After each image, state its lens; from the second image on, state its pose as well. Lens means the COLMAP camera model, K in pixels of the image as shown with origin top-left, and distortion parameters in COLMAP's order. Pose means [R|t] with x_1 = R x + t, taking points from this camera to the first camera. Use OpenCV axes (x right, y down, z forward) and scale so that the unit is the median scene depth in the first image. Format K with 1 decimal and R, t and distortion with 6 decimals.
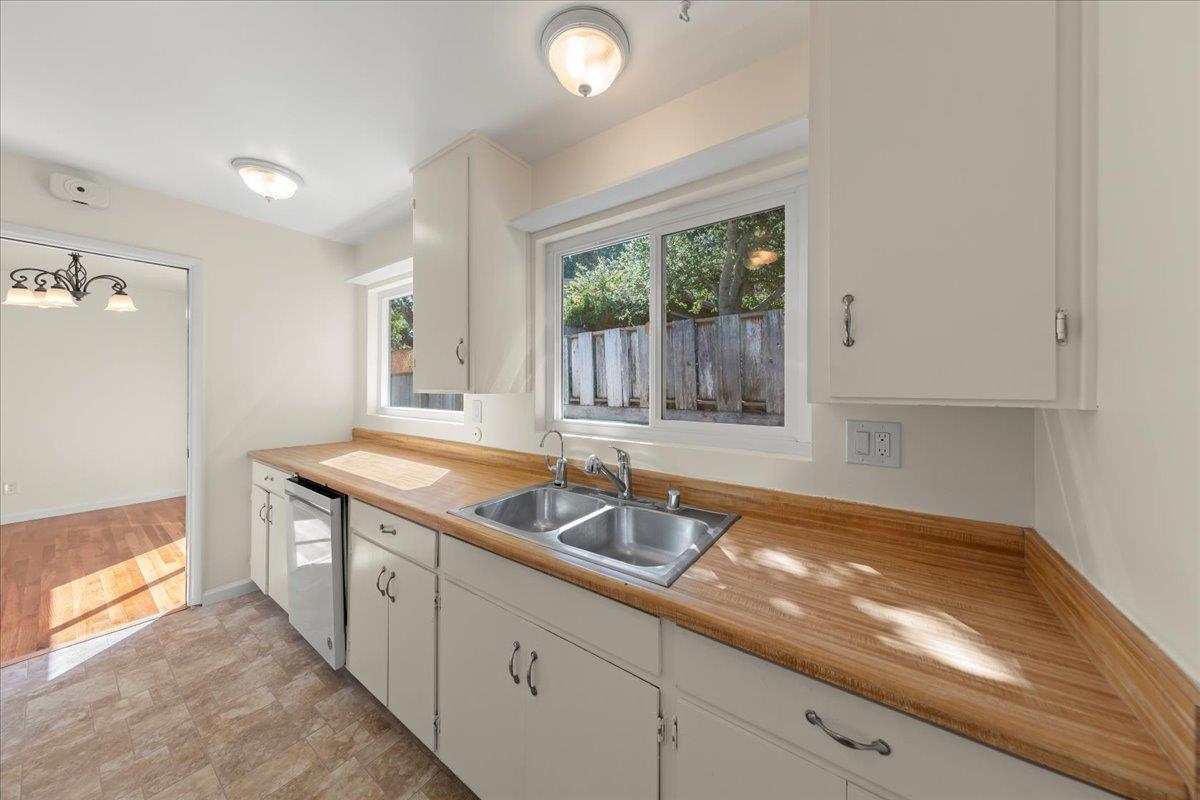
lens RADIAL K [[389.7, 0, 600.0], [0, 389.7, 400.0], [0, 0, 1]] dist [0.000552, -0.000014]
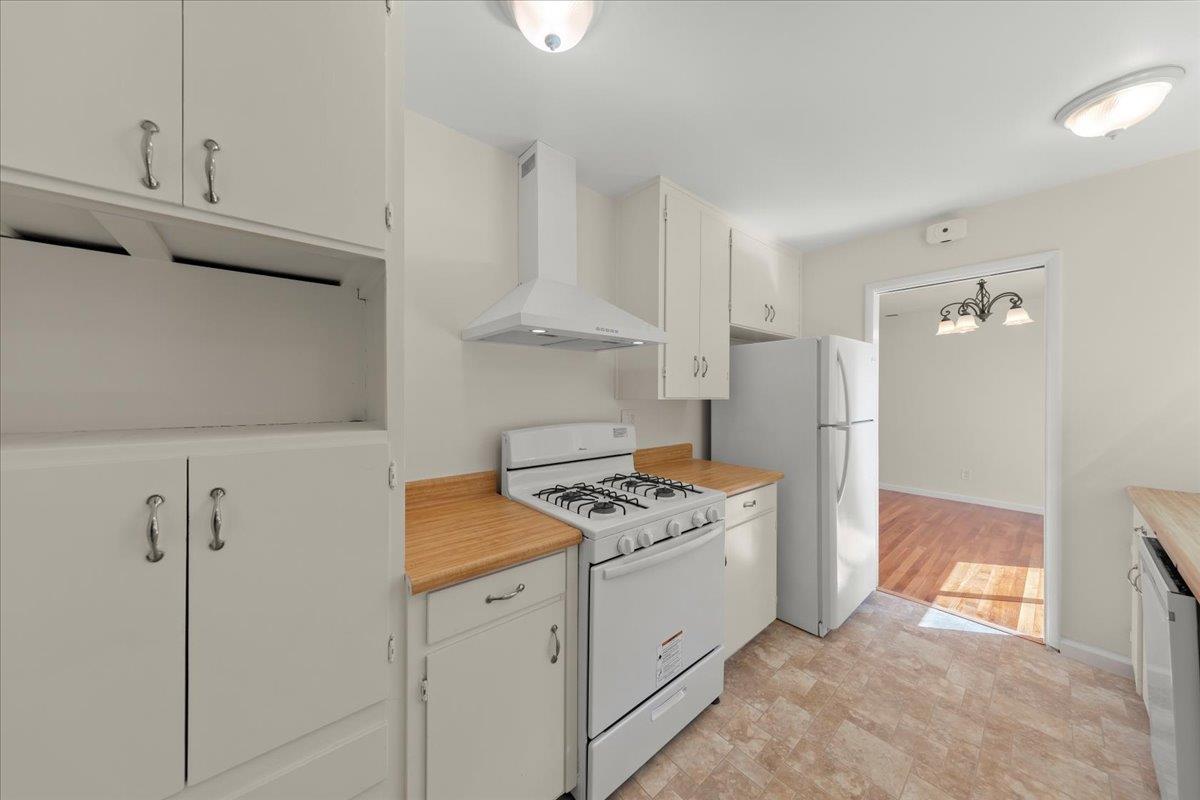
lens RADIAL K [[389.7, 0, 600.0], [0, 389.7, 400.0], [0, 0, 1]] dist [0.000552, -0.000014]
pose [[-0.257732, 0.013756, -0.966119, 0.069655], [-0.039260, 0.998924, 0.024697, -0.010083], [0.965419, 0.044295, -0.256914, 0.245710]]
